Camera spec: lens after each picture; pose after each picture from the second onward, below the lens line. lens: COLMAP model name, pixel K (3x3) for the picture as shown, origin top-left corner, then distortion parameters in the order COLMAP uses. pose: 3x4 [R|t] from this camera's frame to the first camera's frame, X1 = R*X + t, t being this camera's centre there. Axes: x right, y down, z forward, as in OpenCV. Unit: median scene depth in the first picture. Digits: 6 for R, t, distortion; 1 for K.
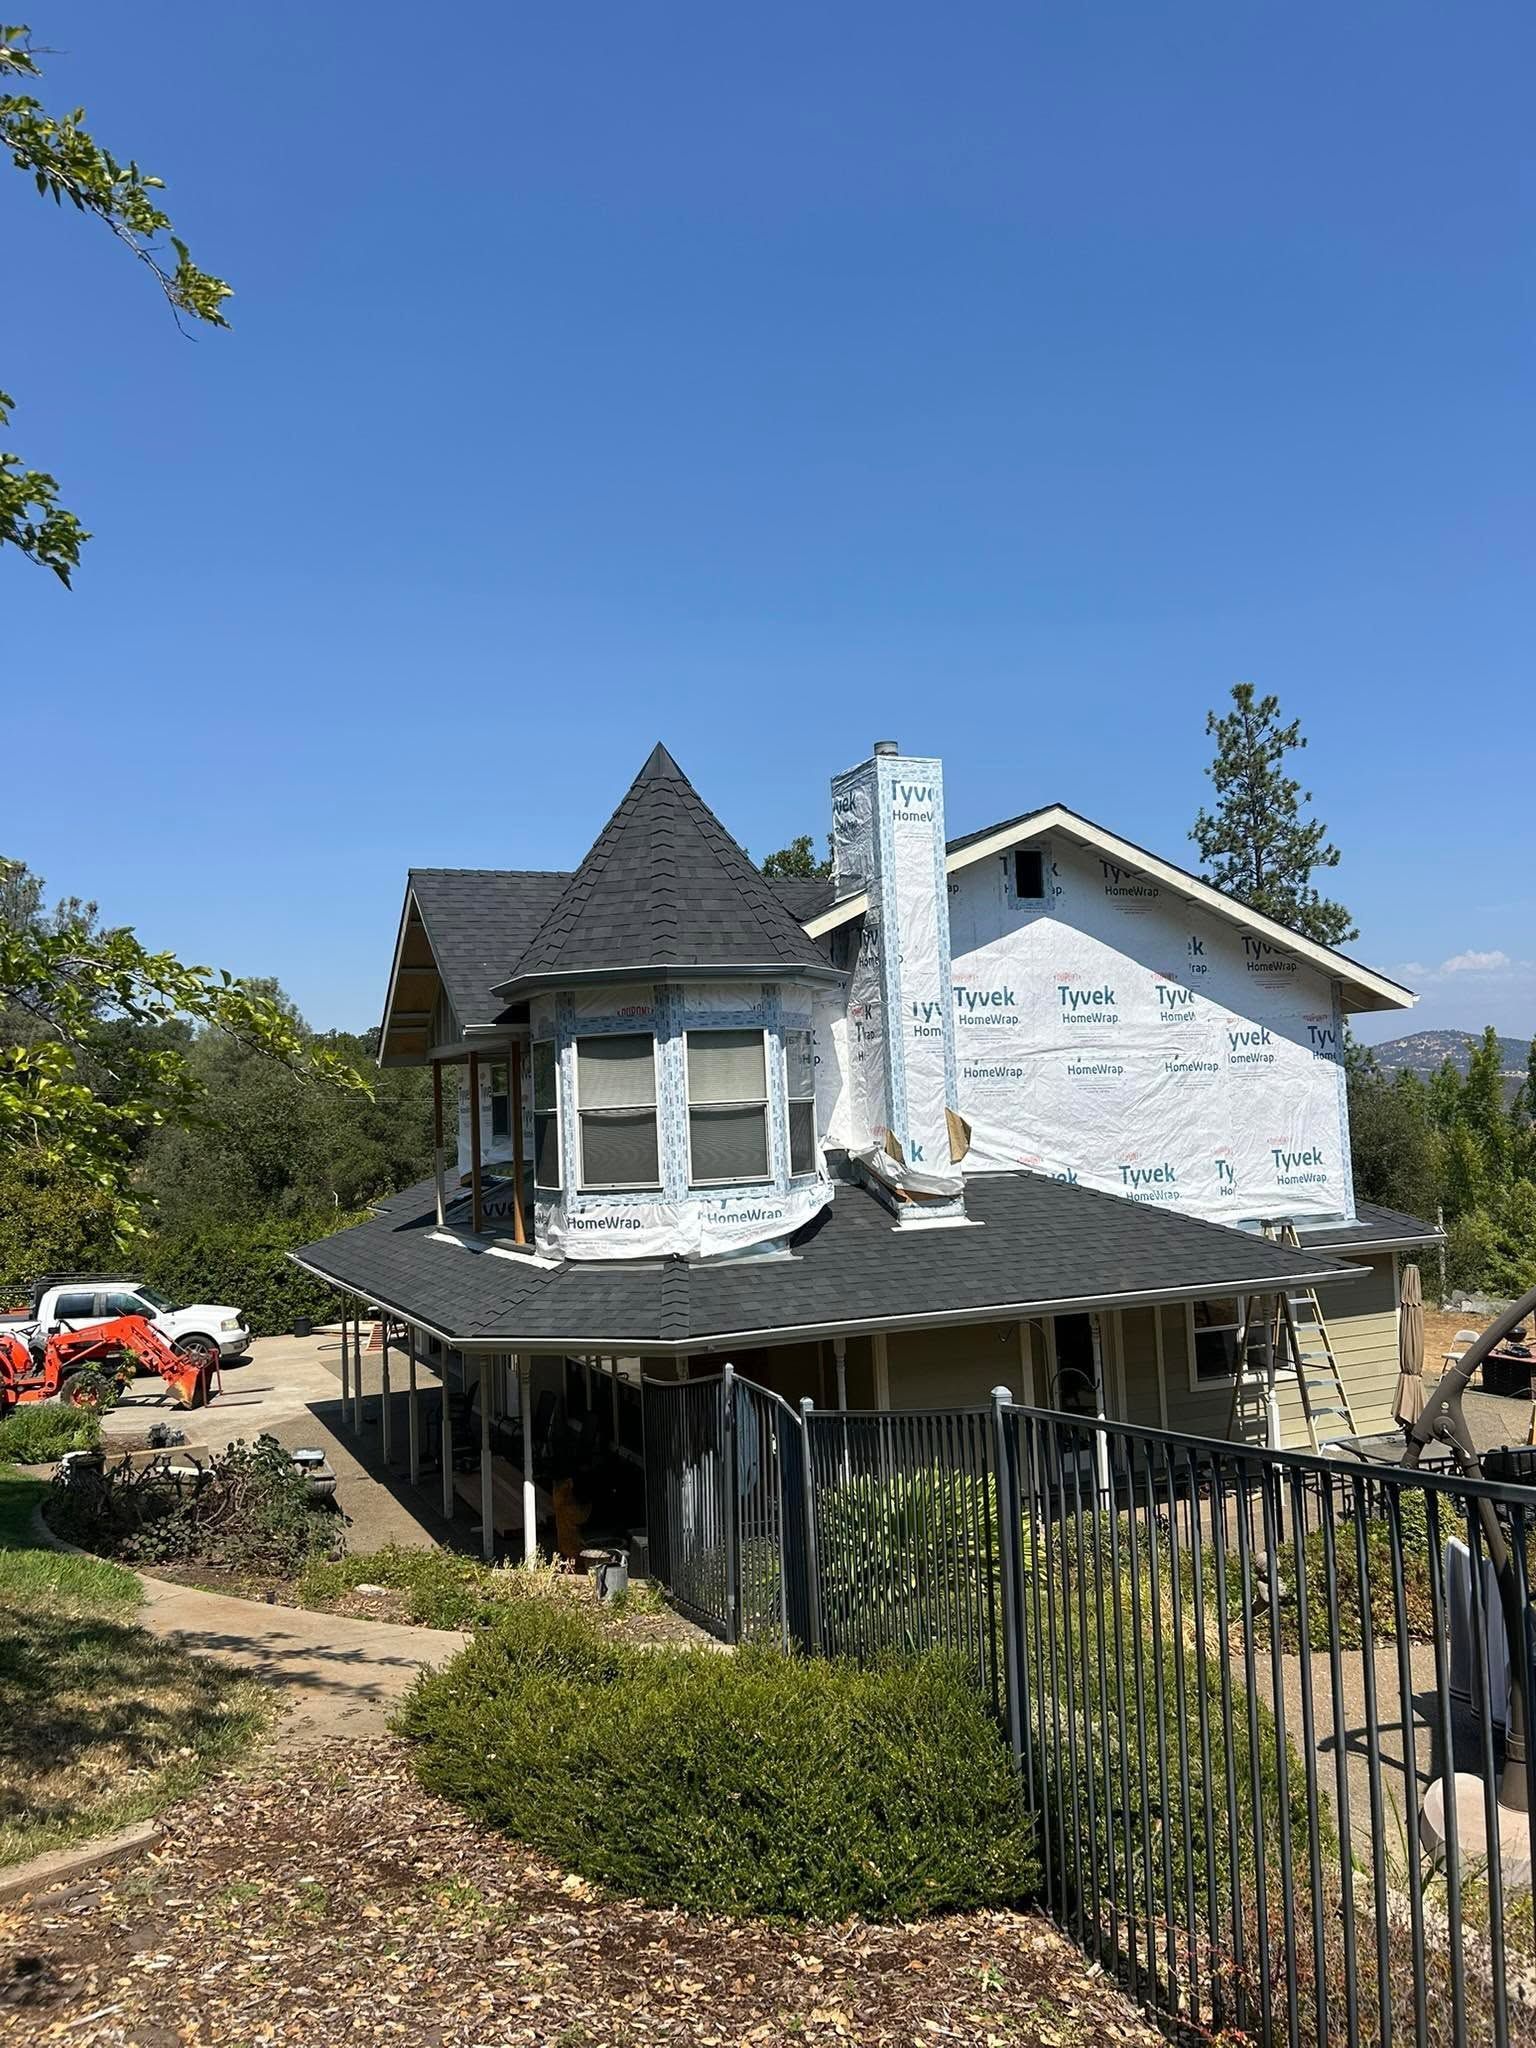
lens RADIAL K [[1604.3, 0, 798.9], [0, 1604.3, 1029.8], [0, 0, 1]] dist [0.046826, -0.080836]
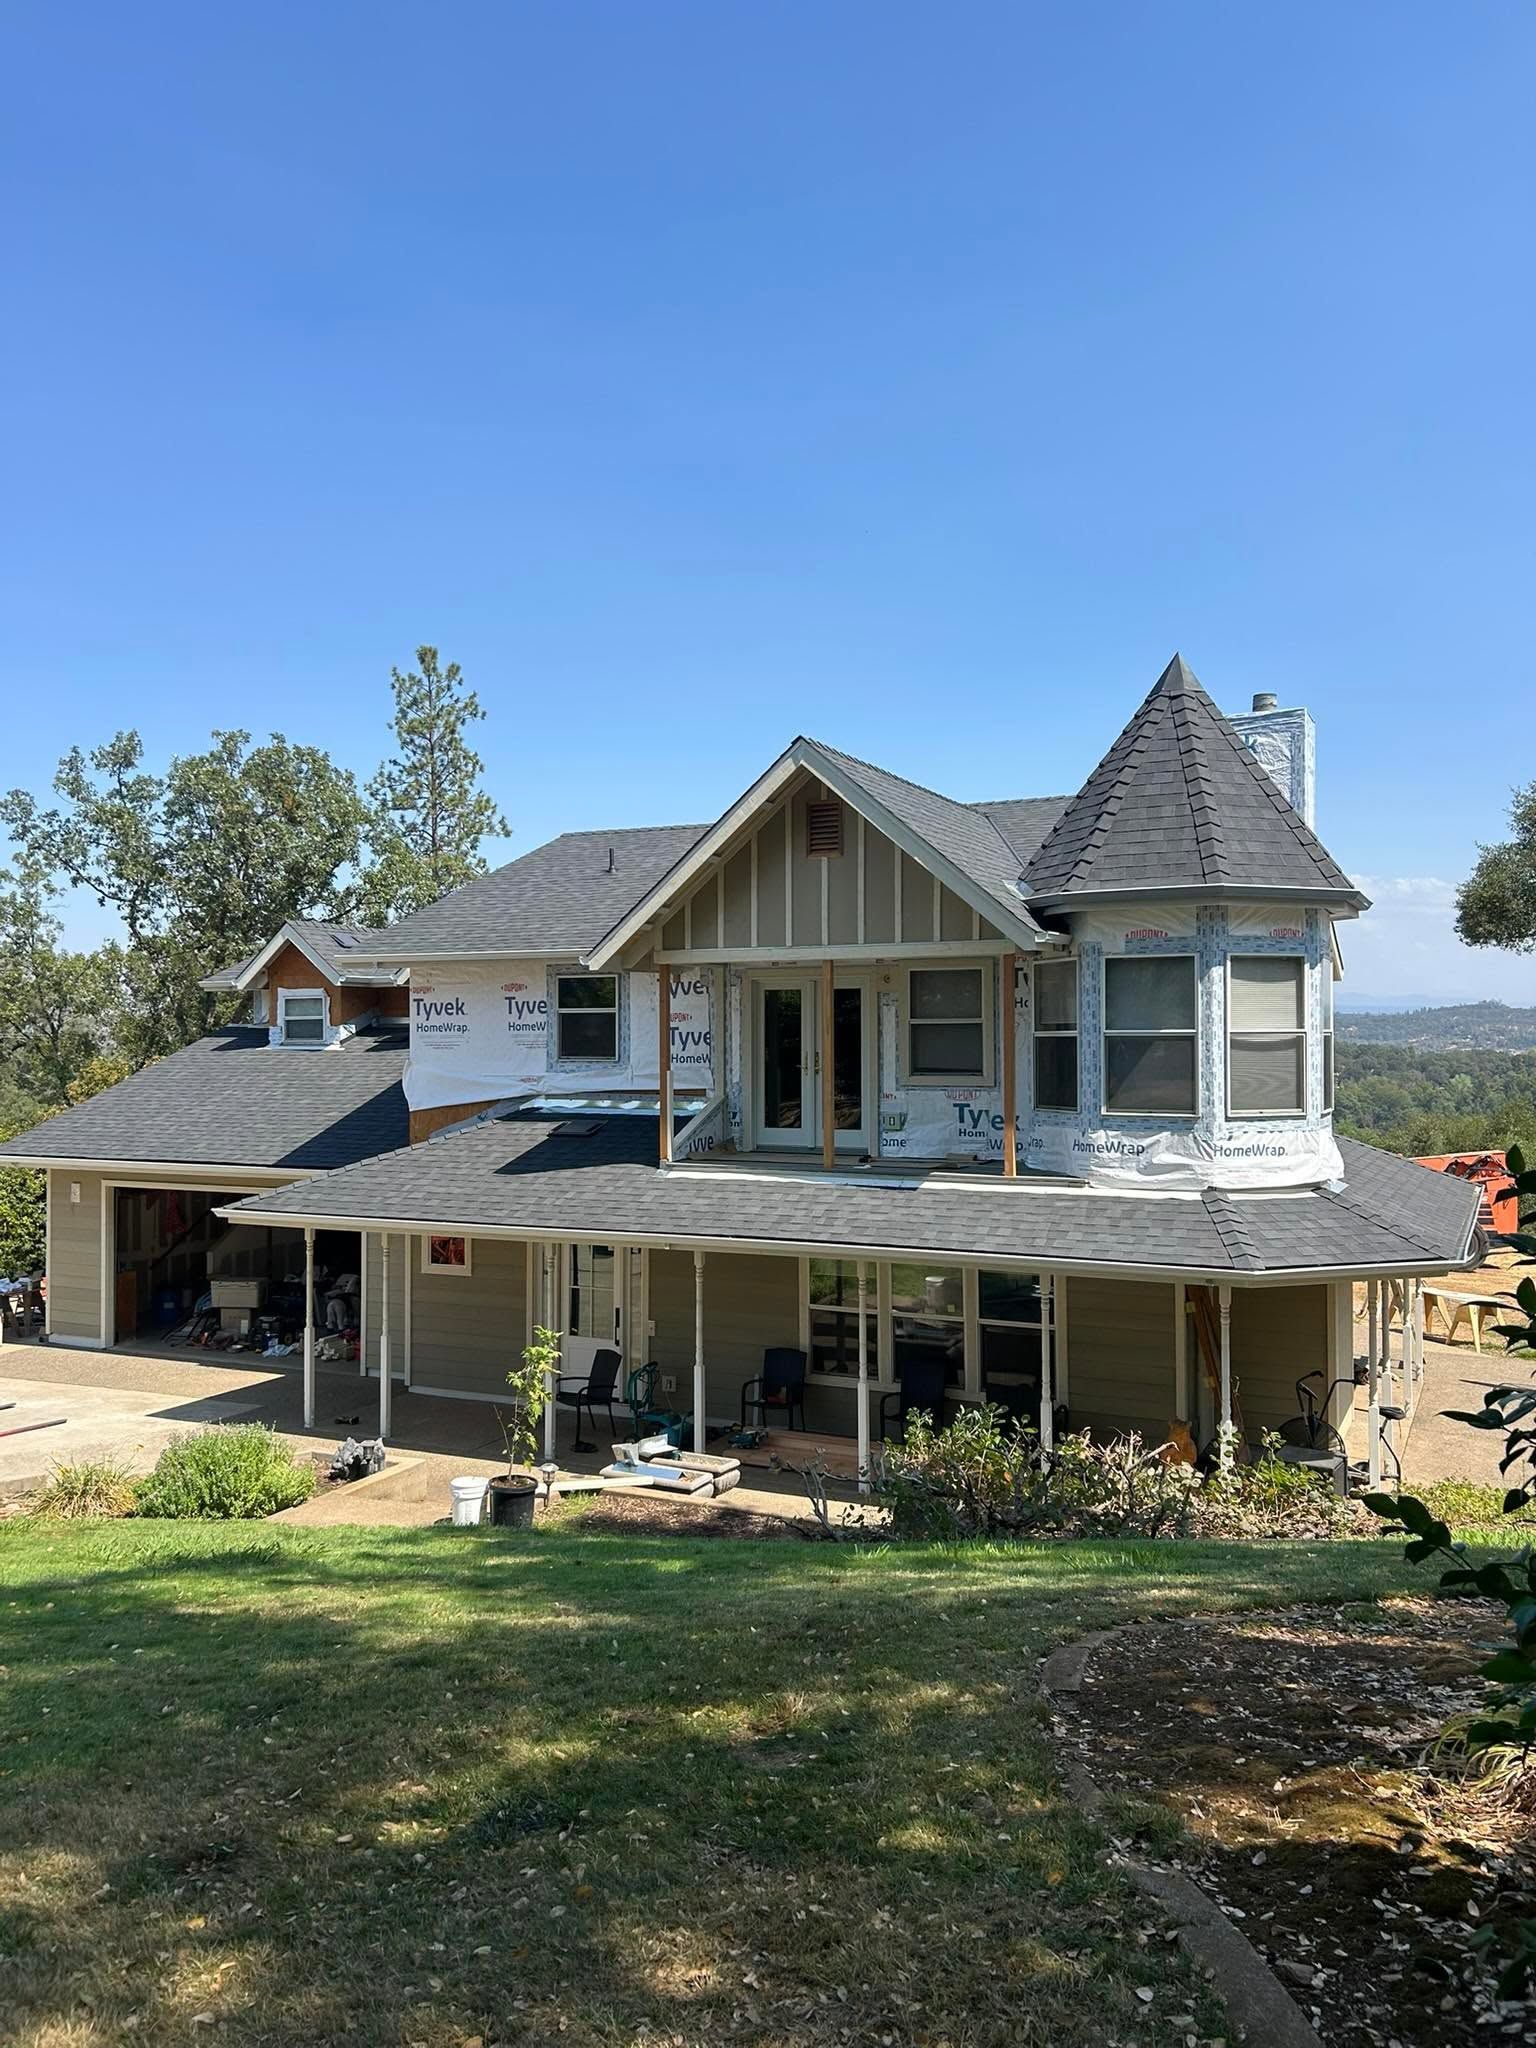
lens RADIAL K [[1585.4, 0, 768.0], [0, 1585.4, 1024.0], [0, 0, 1]] dist [0.043185, -0.005437]
pose [[0.774754, 0.048353, 0.630411, -0.928574], [-0.059892, 0.998201, -0.002958, 0.063381], [-0.629420, -0.035465, 0.776256, 0.434787]]
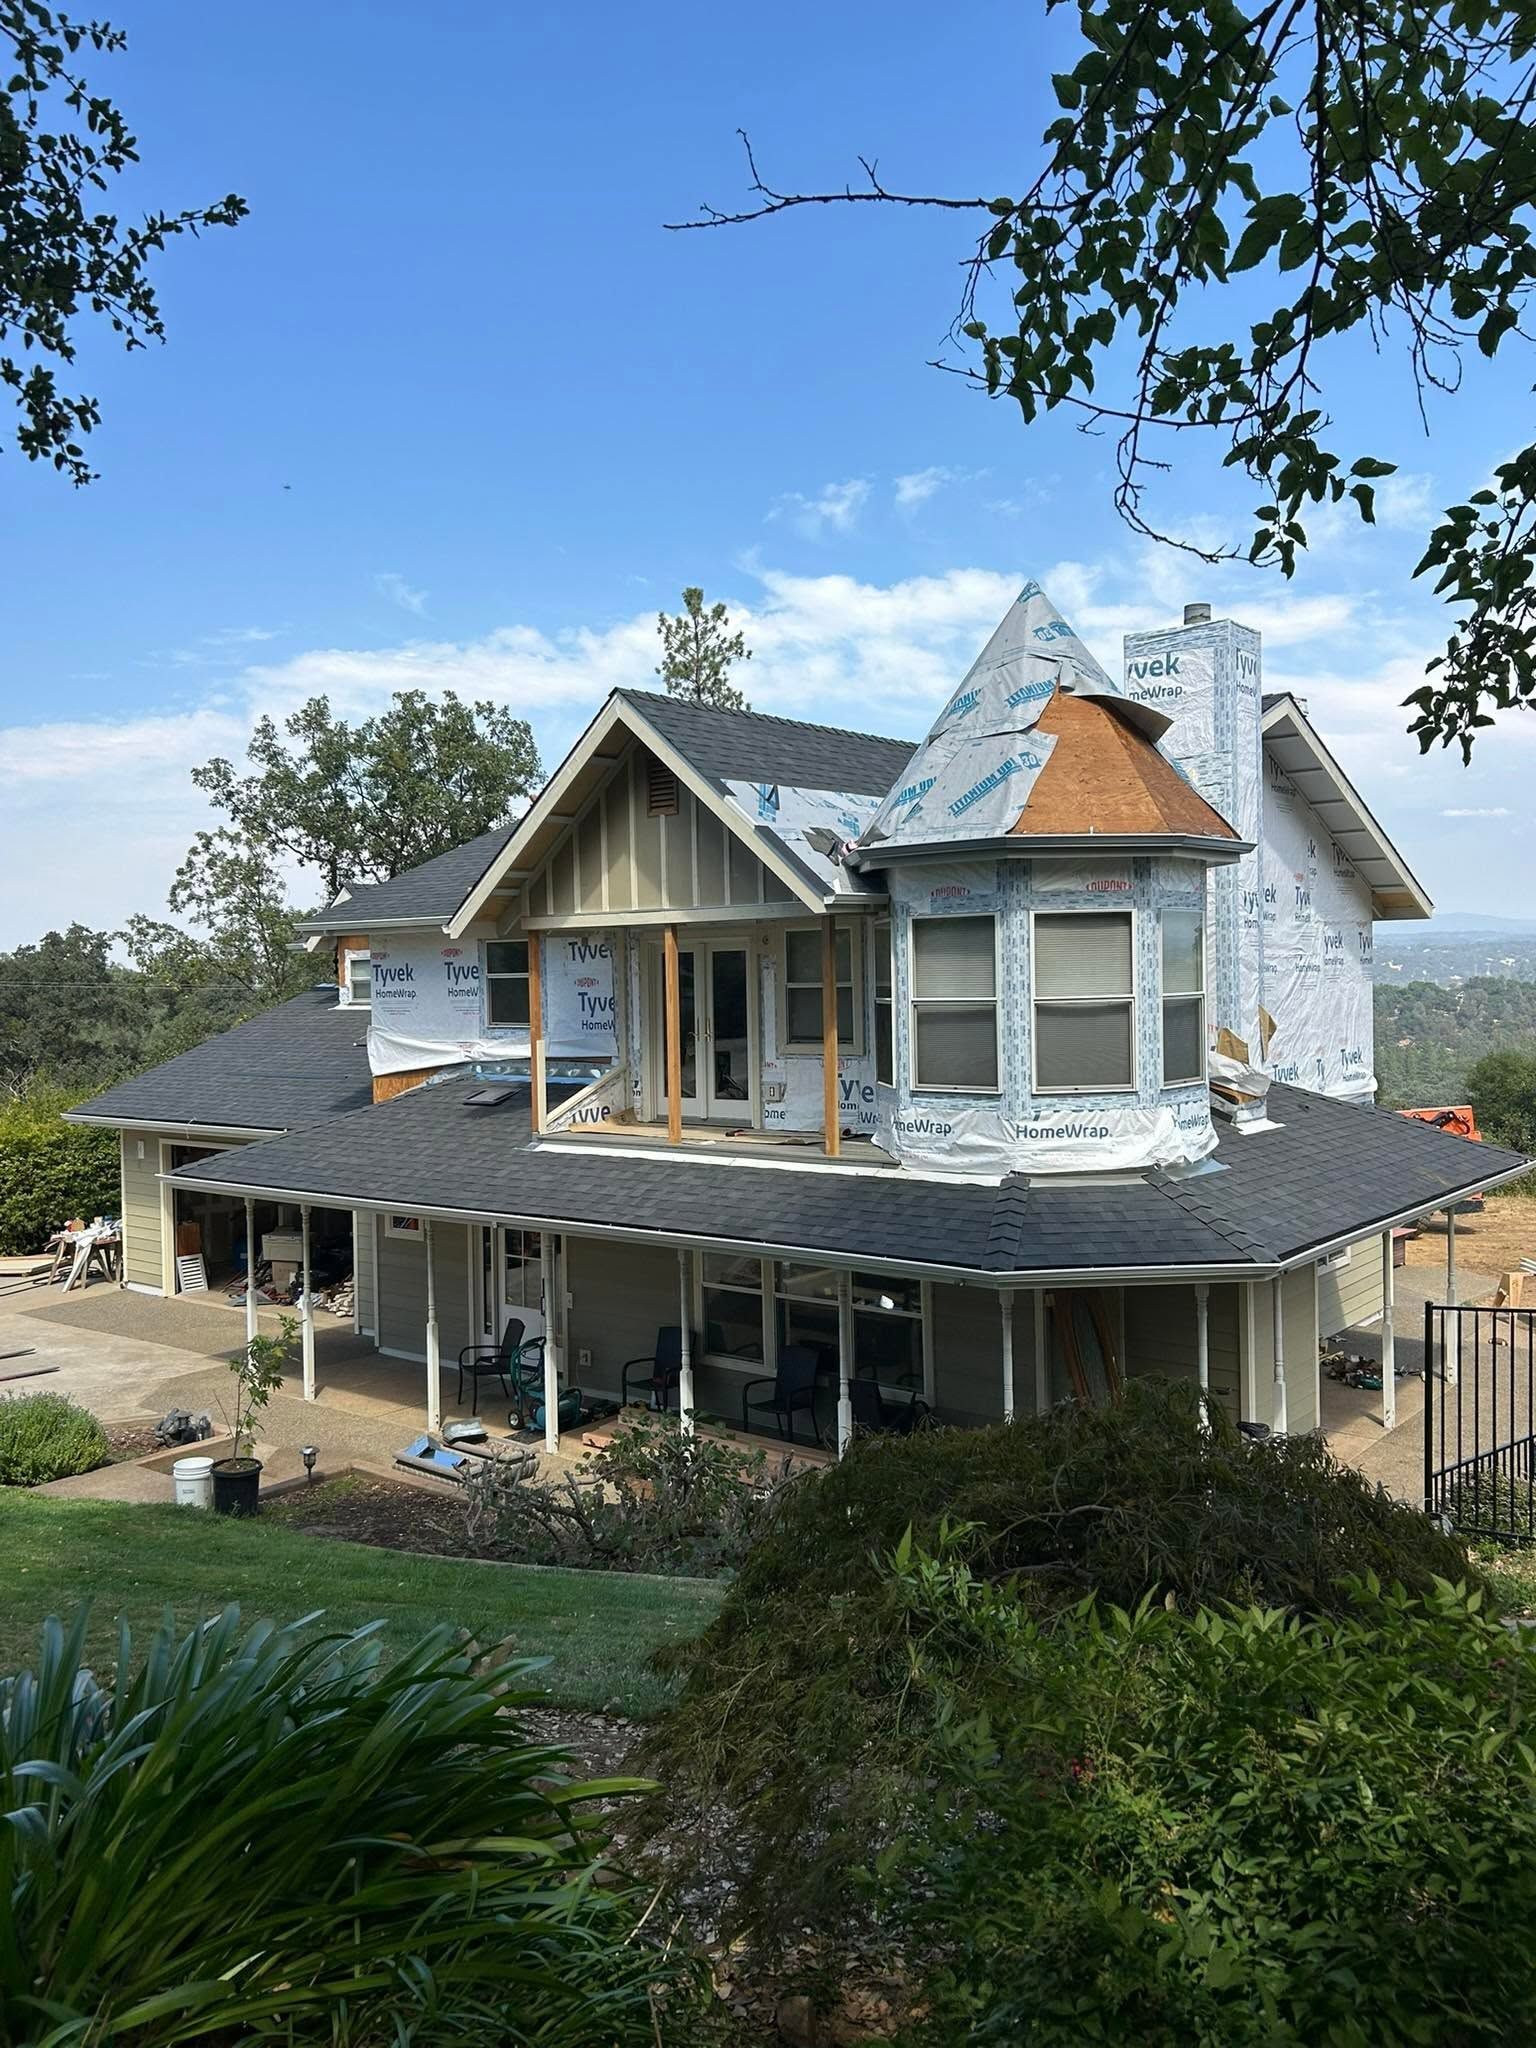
lens RADIAL K [[1604.3, 0, 798.9], [0, 1604.3, 1029.8], [0, 0, 1]] dist [0.046826, -0.080836]
pose [[0.890893, 0.012231, 0.454048, -0.624824], [-0.041124, 0.997704, 0.053814, 0.024841], [-0.452347, -0.066615, 0.889351, 0.295074]]
